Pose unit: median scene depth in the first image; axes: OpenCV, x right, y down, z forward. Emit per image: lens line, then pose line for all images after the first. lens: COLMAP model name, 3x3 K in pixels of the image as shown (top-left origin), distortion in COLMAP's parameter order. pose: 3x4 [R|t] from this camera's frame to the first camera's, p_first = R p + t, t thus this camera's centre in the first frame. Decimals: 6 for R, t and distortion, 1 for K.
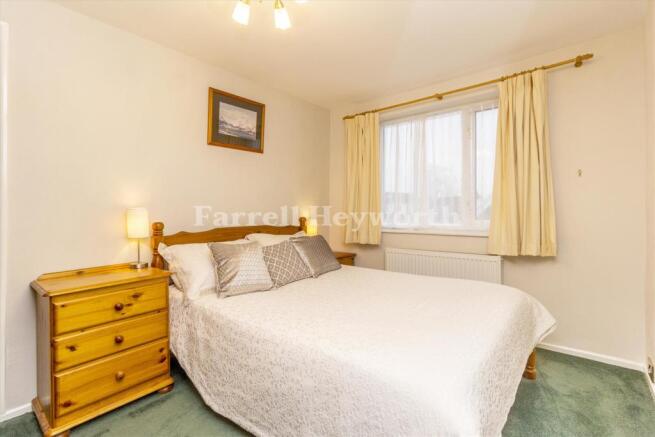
lens RADIAL K [[305.9, 0, 327.5], [0, 305.9, 218.5], [0, 0, 1]] dist [0.001087, 0.000014]
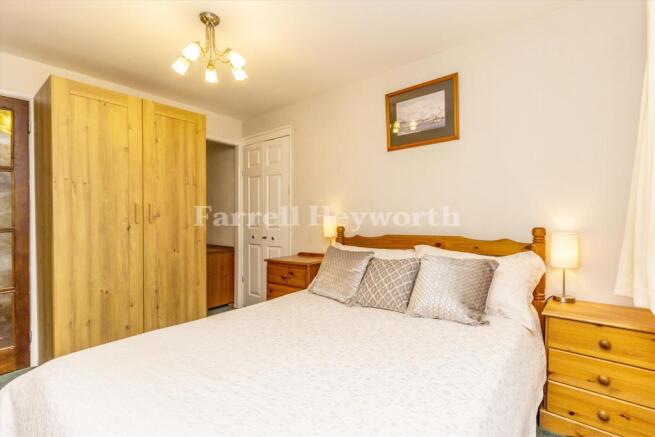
lens RADIAL K [[305.9, 0, 327.5], [0, 305.9, 218.5], [0, 0, 1]] dist [0.001087, 0.000014]
pose [[0.010171, 0.007581, -0.999920, 0.613895], [-0.017503, 0.999819, 0.007402, -0.023993], [0.999795, 0.017427, 0.010302, 0.790978]]
